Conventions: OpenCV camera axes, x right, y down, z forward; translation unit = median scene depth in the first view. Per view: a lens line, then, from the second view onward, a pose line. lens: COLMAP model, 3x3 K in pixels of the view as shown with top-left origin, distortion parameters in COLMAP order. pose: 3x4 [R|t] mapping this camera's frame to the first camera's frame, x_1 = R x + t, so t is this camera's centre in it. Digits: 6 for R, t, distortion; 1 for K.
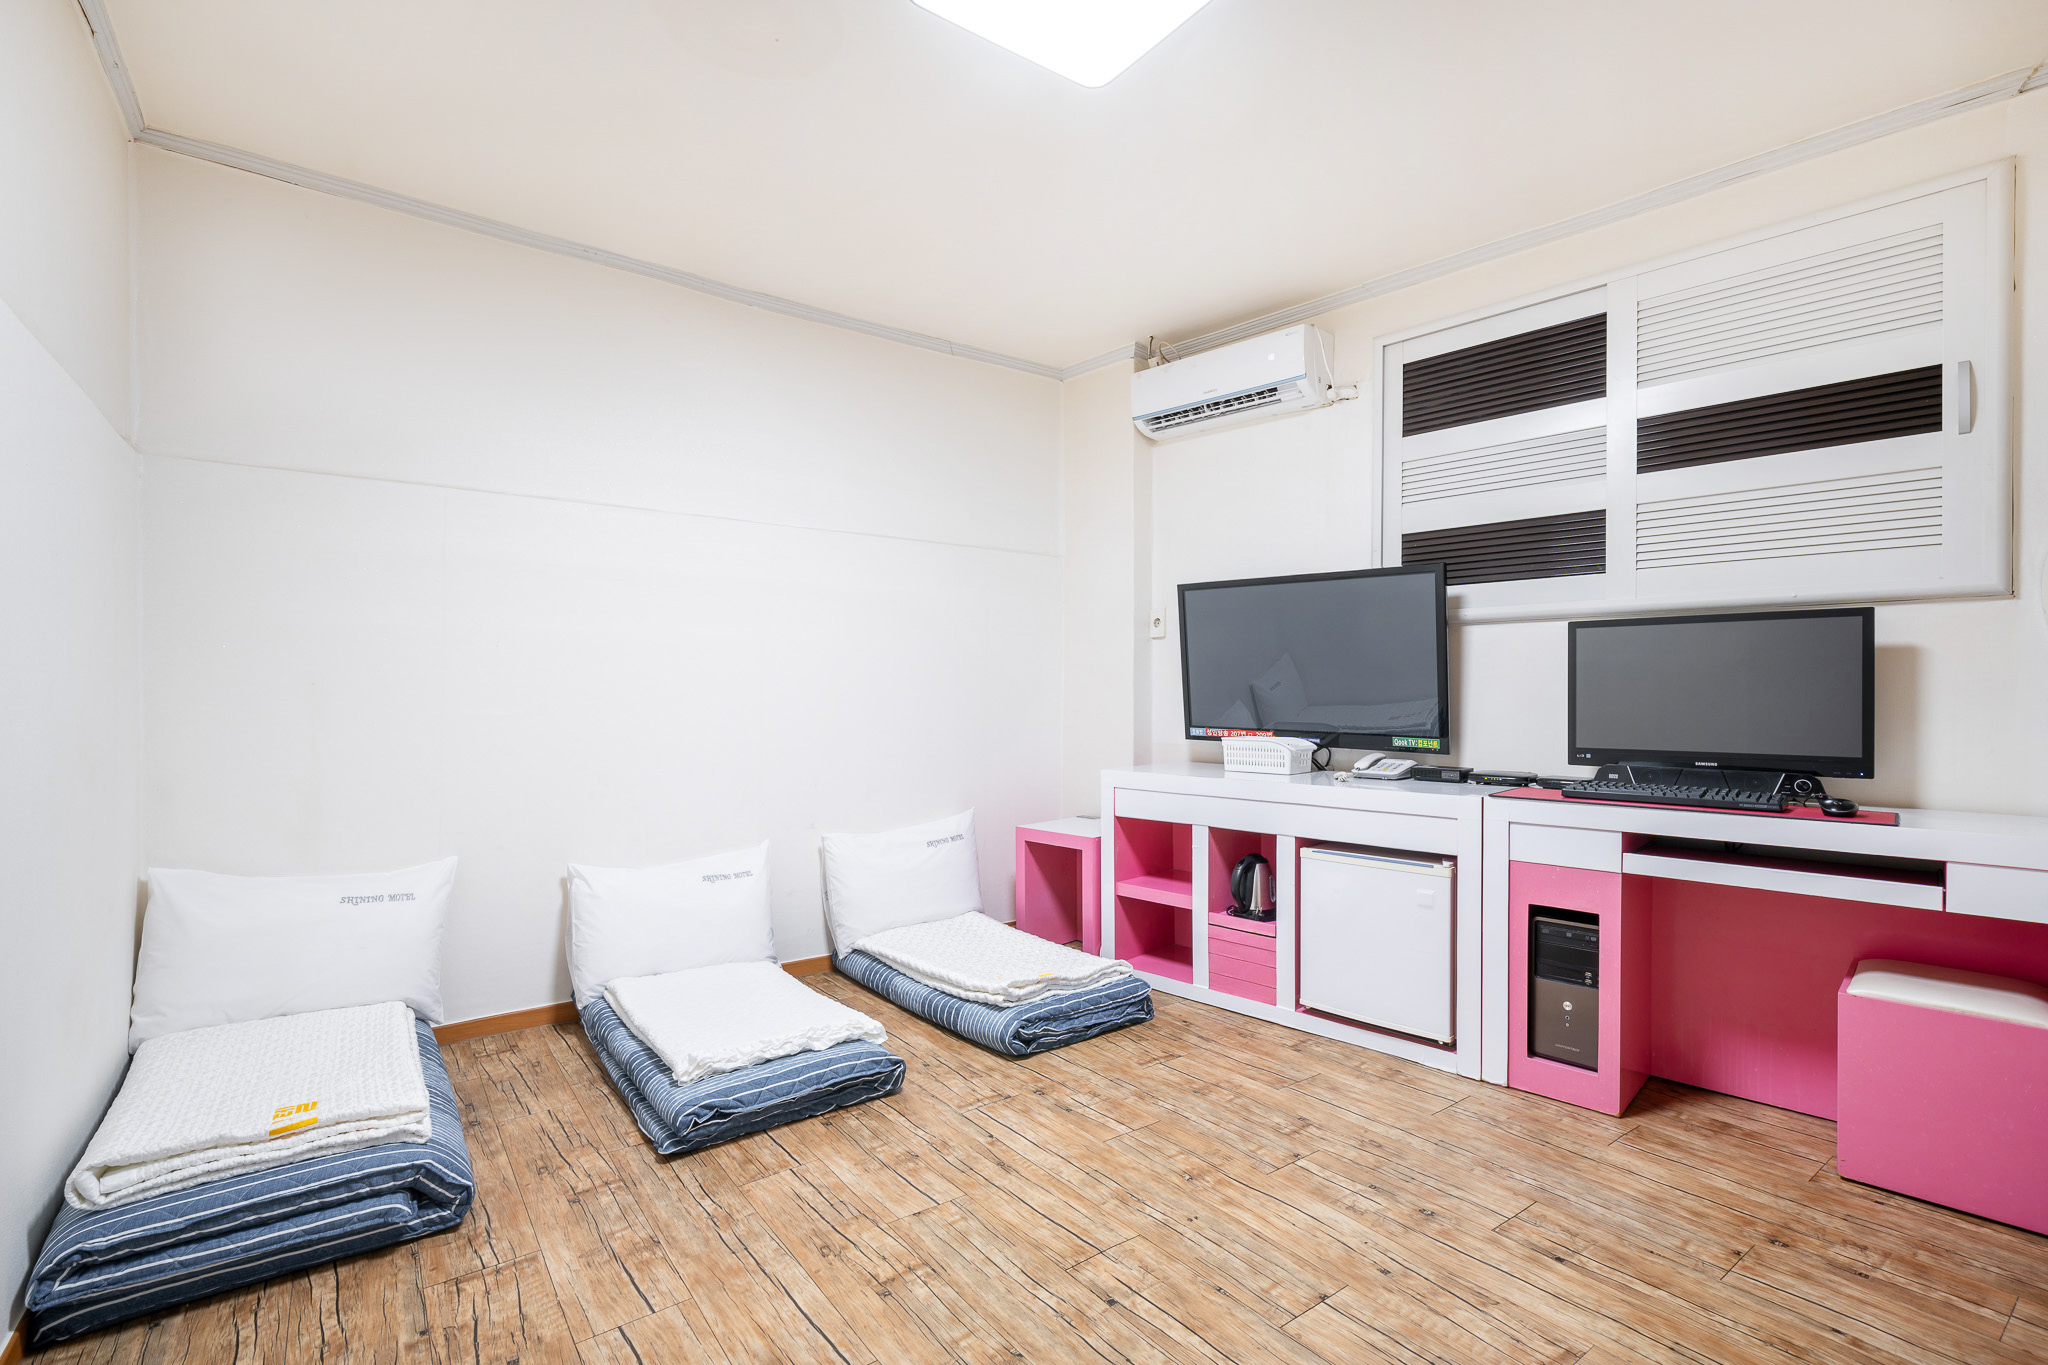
lens RADIAL K [[990.3, 0, 1019.0], [0, 990.3, 690.0], [0, 0, 1]] dist [0.004067, 0.000240]
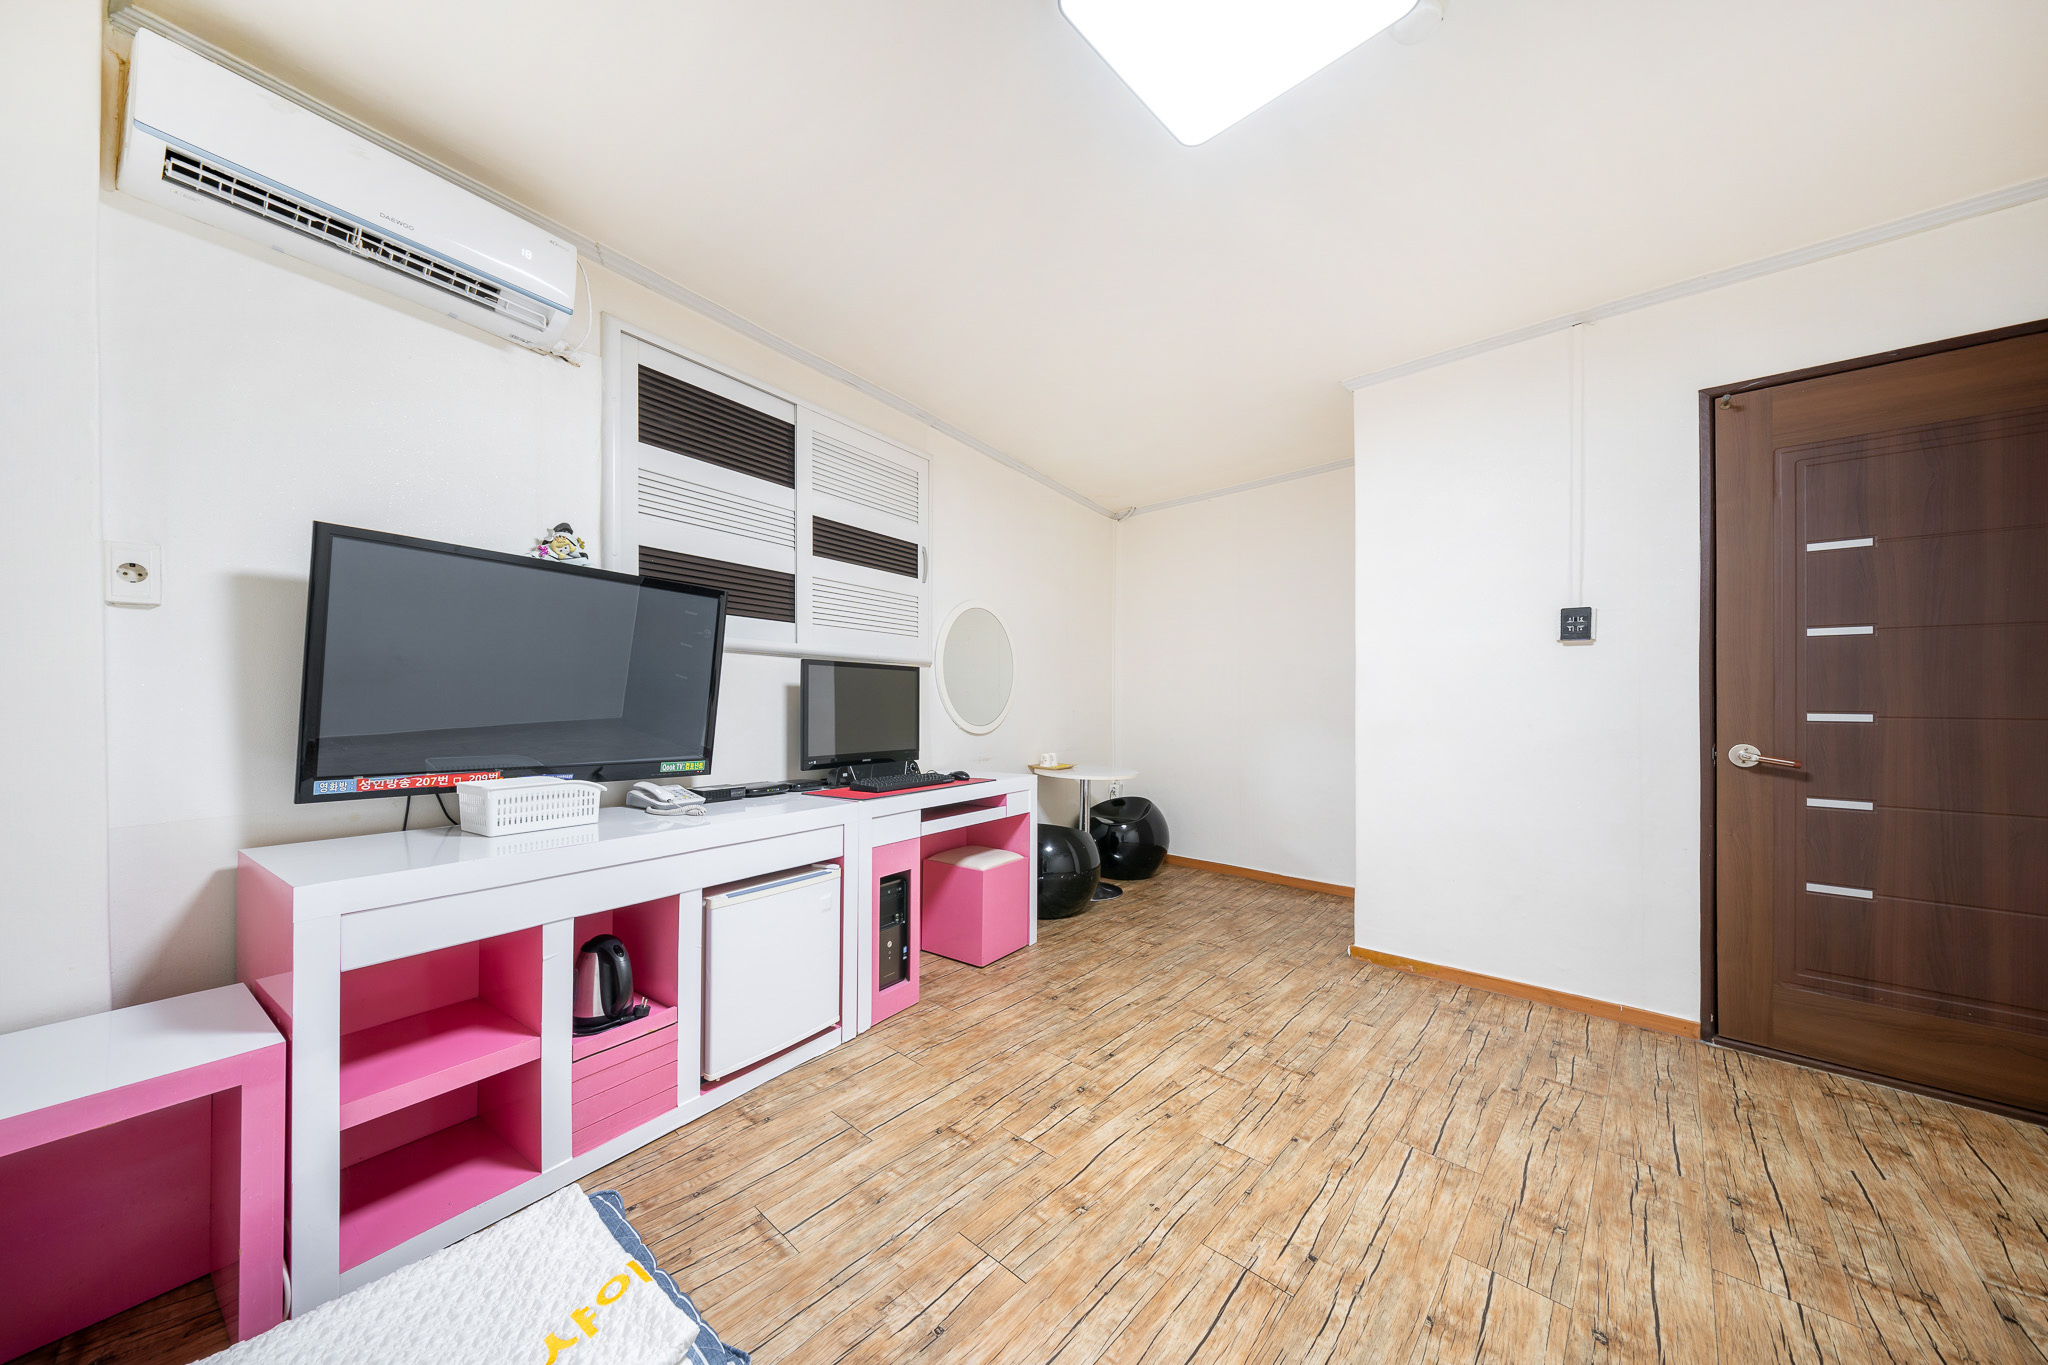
lens RADIAL K [[704.0, 0, 1015.8], [0, 704.0, 693.9], [0, 0, 1]] dist [-0.001229, -0.000102]
pose [[-0.204944, 0.010693, 0.978715, -0.411079], [-0.012858, 0.999825, -0.013616, -0.015294], [-0.978689, -0.015375, -0.204770, 0.967580]]
